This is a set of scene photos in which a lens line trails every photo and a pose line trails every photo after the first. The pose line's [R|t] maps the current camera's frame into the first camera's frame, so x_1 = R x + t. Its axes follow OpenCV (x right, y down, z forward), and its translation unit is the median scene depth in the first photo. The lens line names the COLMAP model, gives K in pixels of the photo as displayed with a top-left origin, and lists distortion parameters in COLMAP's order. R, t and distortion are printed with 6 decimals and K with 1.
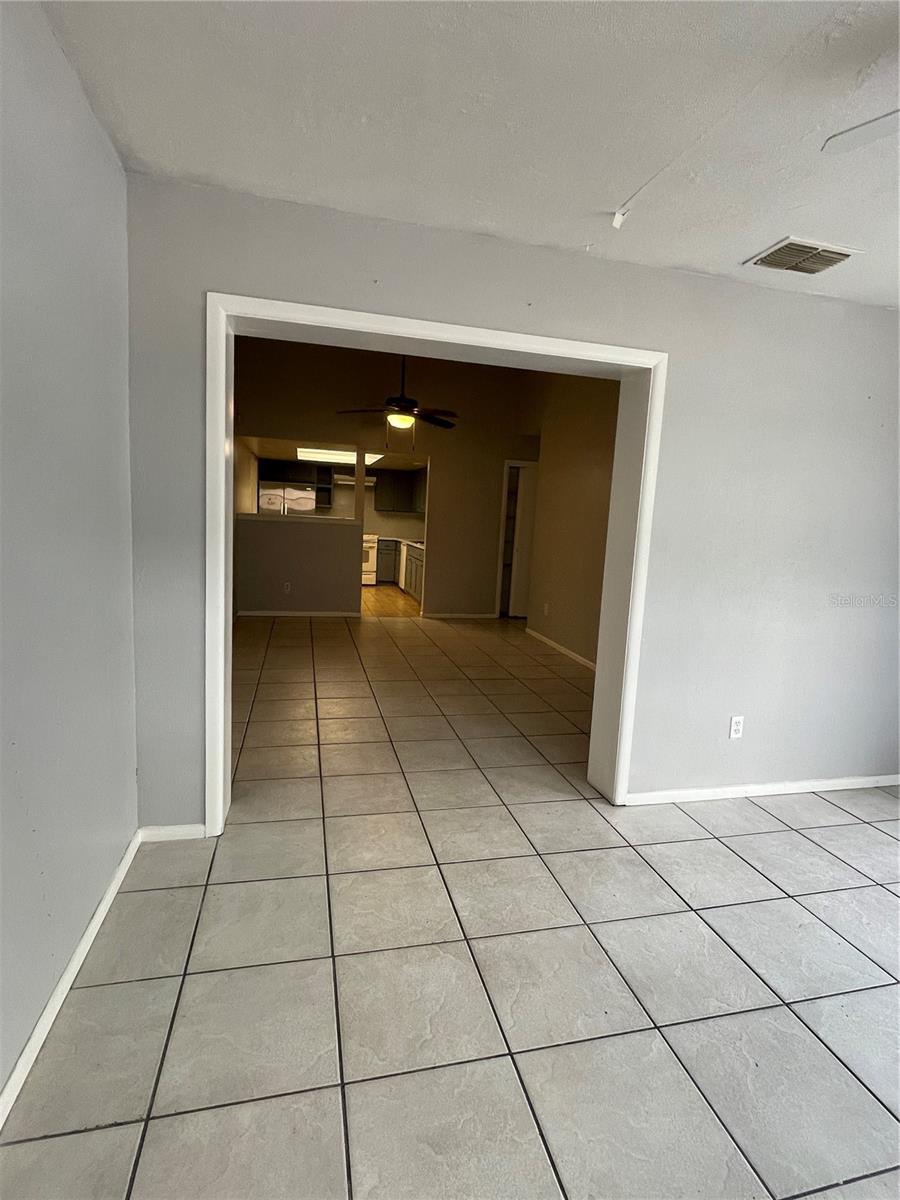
lens RADIAL K [[596.3, 0, 454.1], [0, 596.3, 593.1], [0, 0, 1]] dist [-0.001848, 0.002399]
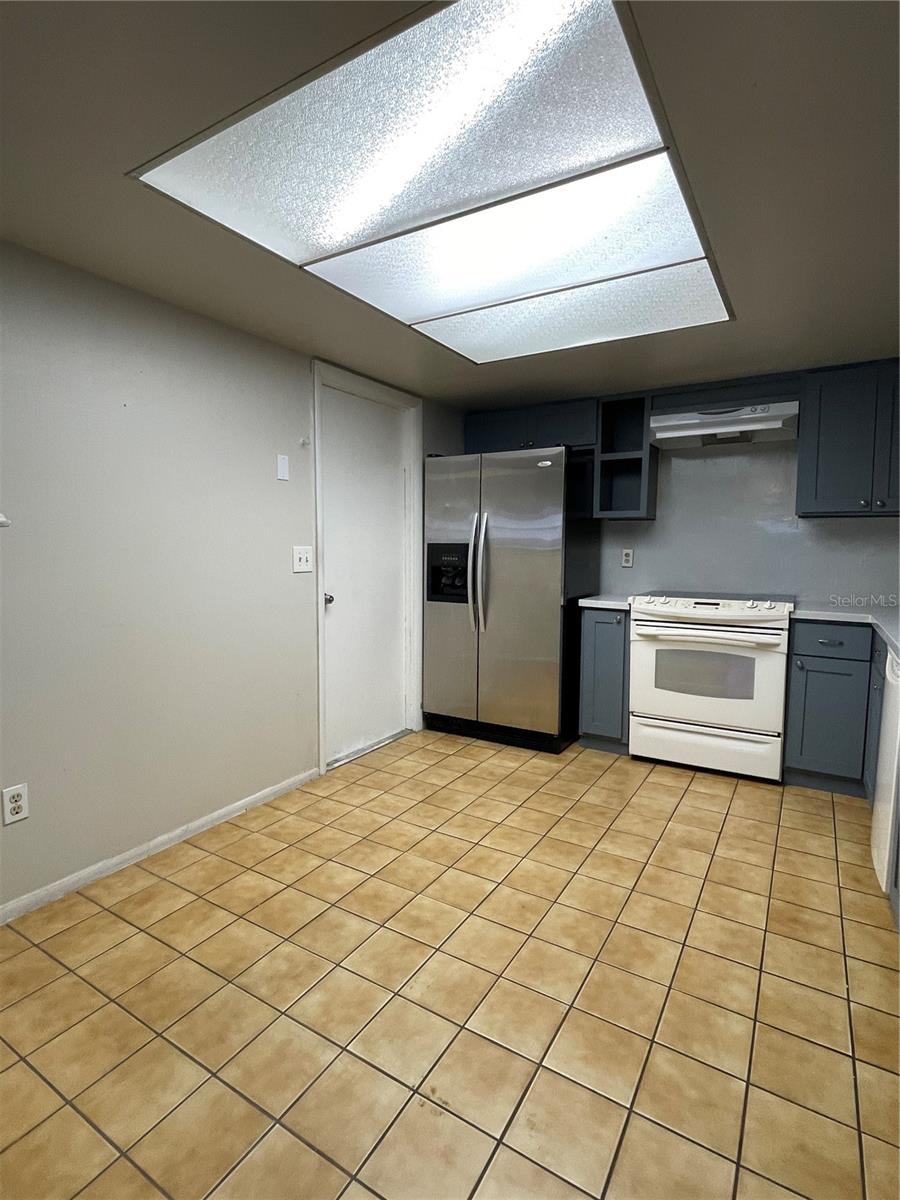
lens RADIAL K [[596.3, 0, 446.7], [0, 596.3, 594.7], [0, 0, 1]] dist [-0.001848, 0.002399]
pose [[0.695648, 0.010740, -0.718303, -0.074553], [-0.057994, 0.997464, -0.041252, -0.145384], [0.716038, 0.070354, 0.694507, 1.255621]]
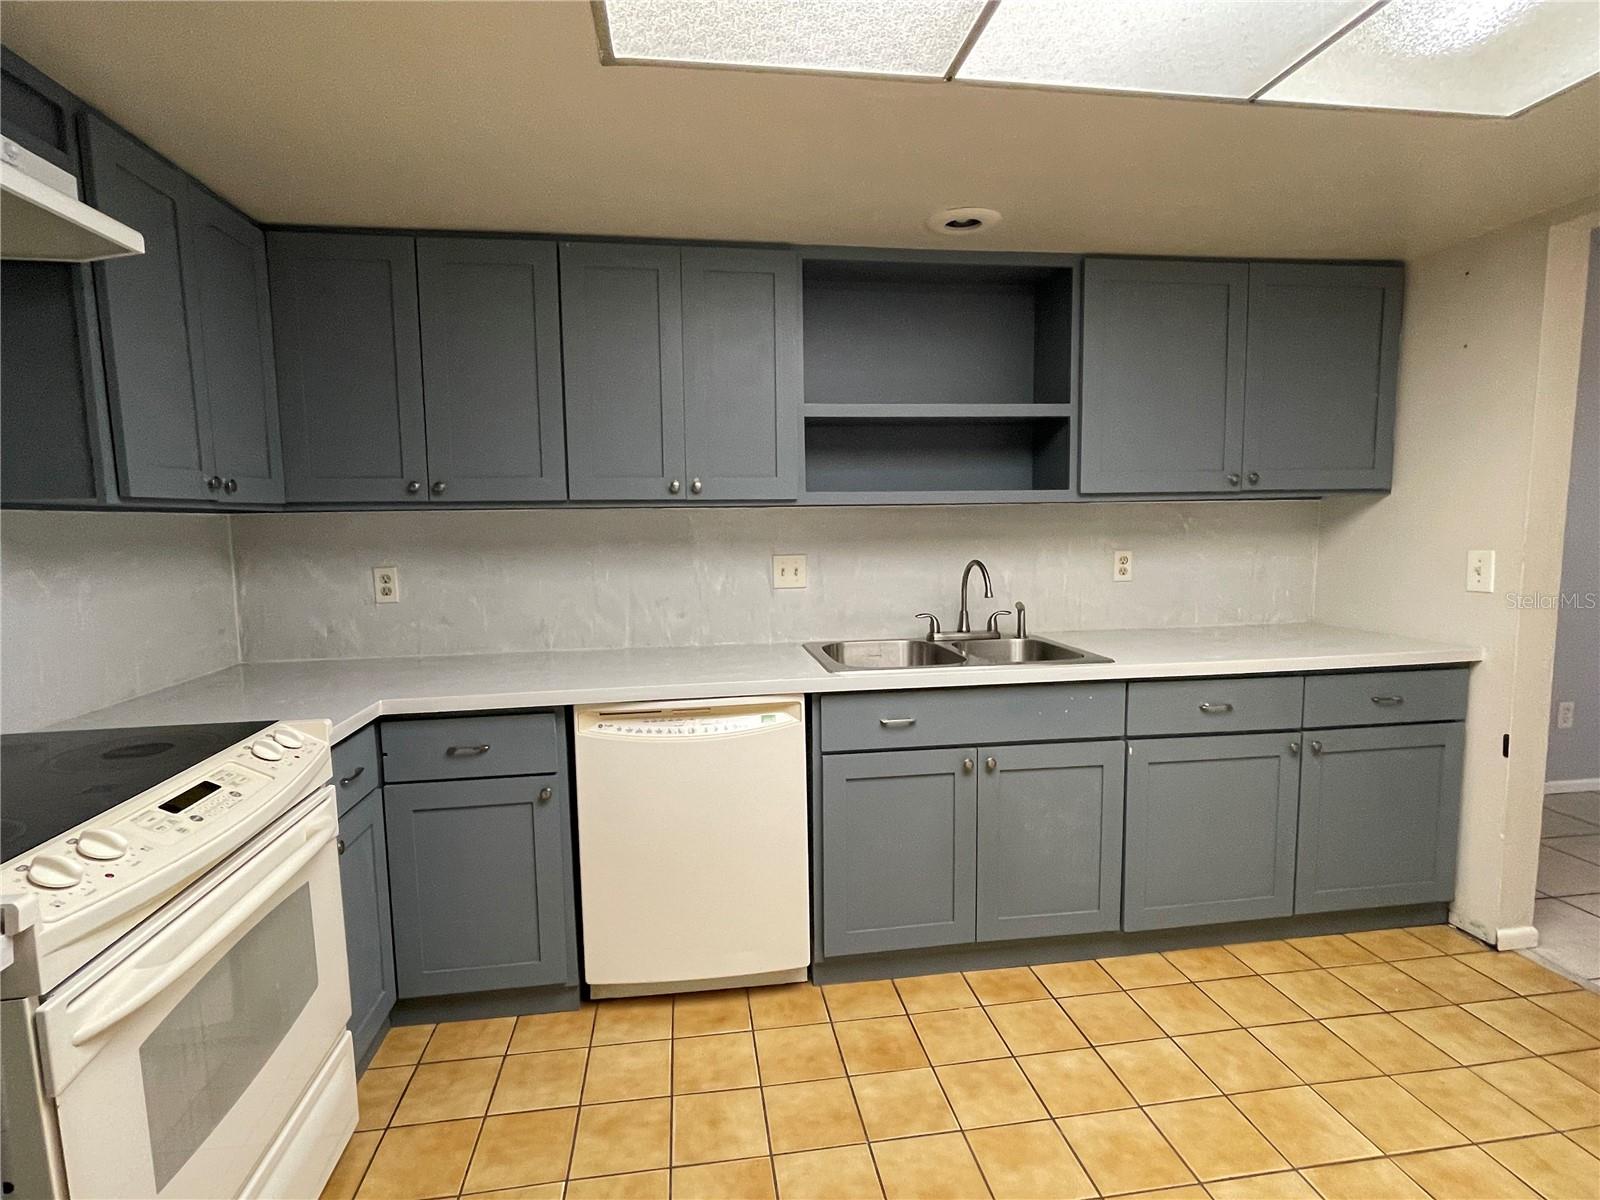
lens RADIAL K [[795.1, 0, 797.7], [0, 795.1, 602.2], [0, 0, 1]] dist [-0.001848, 0.002399]
pose [[0.102057, -0.157219, 0.982276, -0.479037], [0.145847, 0.979127, 0.141562, -0.229463], [-0.984029, 0.128814, 0.122857, 1.601711]]
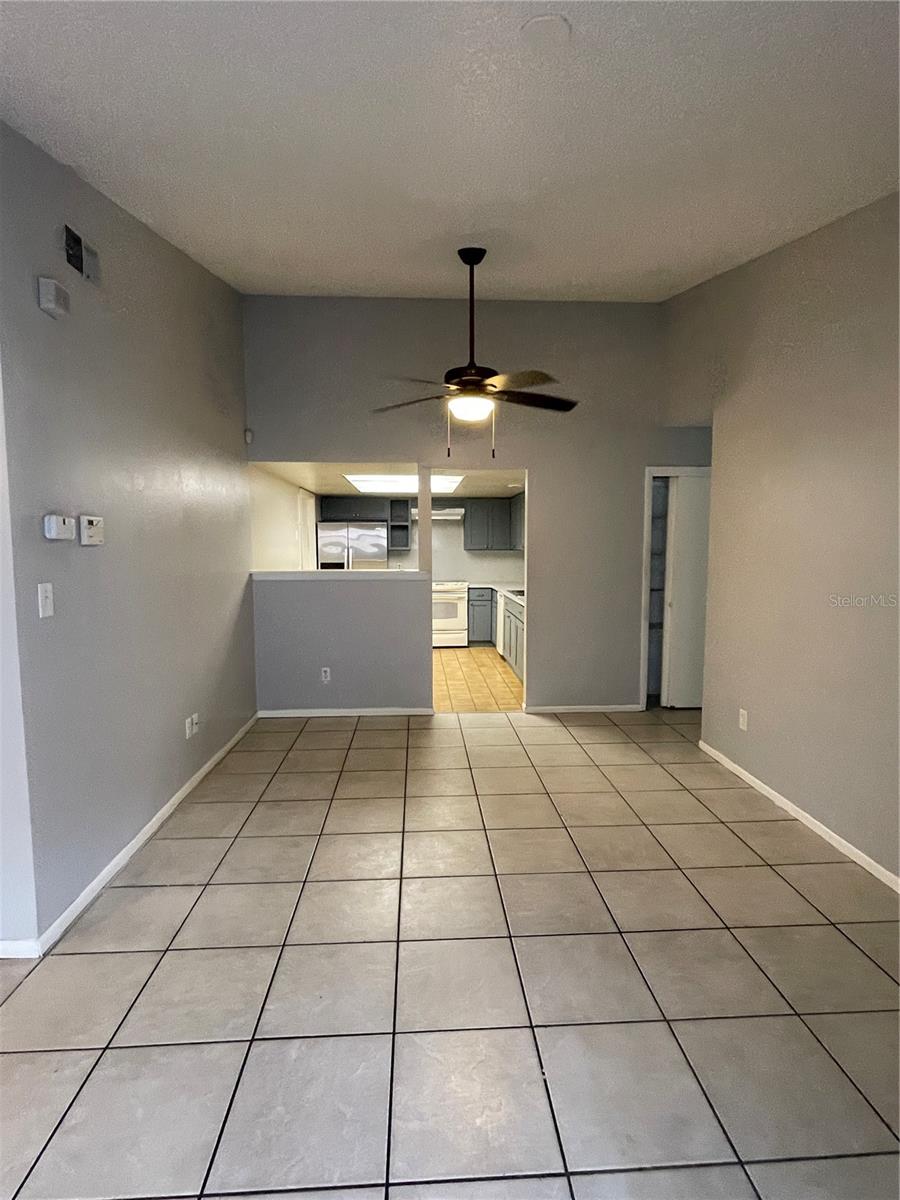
lens RADIAL K [[596.3, 0, 434.9], [0, 596.3, 595.8], [0, 0, 1]] dist [-0.001848, 0.002399]
pose [[0.975058, -0.036640, -0.218907, -0.001746], [0.026454, 0.998434, -0.049284, -0.076827], [0.220370, 0.042264, 0.974500, 0.429892]]
